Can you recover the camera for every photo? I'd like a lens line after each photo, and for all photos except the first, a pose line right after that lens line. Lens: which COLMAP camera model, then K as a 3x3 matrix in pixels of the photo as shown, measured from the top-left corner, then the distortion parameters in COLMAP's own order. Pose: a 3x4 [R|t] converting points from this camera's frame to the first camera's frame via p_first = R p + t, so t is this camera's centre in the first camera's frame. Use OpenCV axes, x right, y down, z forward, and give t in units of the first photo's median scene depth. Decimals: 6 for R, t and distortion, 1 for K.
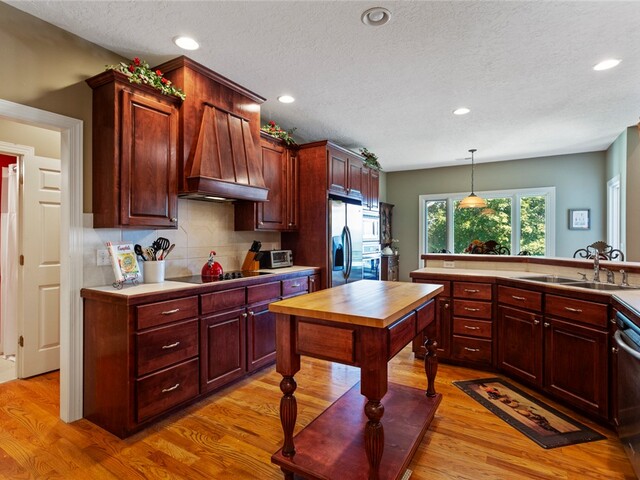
lens RADIAL K [[341.7, 0, 320.3], [0, 341.7, 237.6], [0, 0, 1]] dist [0.001413, 0.001473]
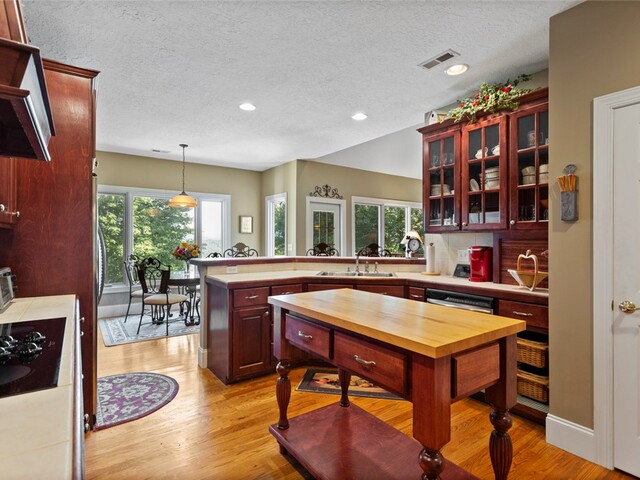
lens RADIAL K [[341.7, 0, 320.3], [0, 341.7, 237.6], [0, 0, 1]] dist [0.001413, 0.001473]
pose [[0.395440, 0.004256, 0.918482, -0.262639], [0.000575, 0.999988, -0.004881, -0.002124], [-0.918492, 0.002458, 0.395433, 0.302029]]
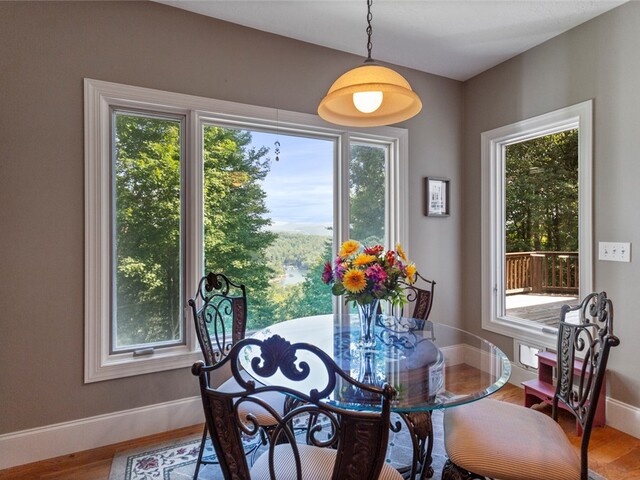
lens RADIAL K [[338.7, 0, 320.0], [0, 338.7, 240.0], [0, 0, 1]] dist [0.001125, 0.000680]
pose [[0.543650, -0.025028, 0.838939, 0.216314], [0.004138, 0.999623, 0.027141, -0.001260], [-0.839302, -0.011284, 0.543549, 0.917373]]
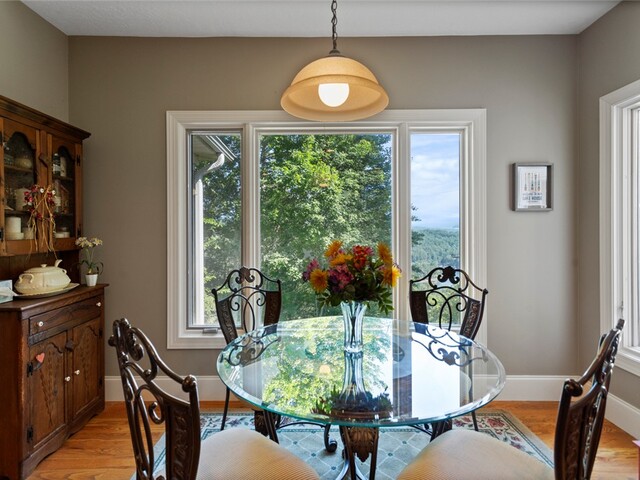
lens RADIAL K [[341.7, 0, 320.3], [0, 341.7, 237.6], [0, 0, 1]] dist [0.001413, 0.001473]
pose [[0.851537, -0.018394, 0.523972, 0.315447], [0.007231, 0.999701, 0.023343, -0.001325], [-0.524245, -0.016088, 0.851416, 0.817376]]
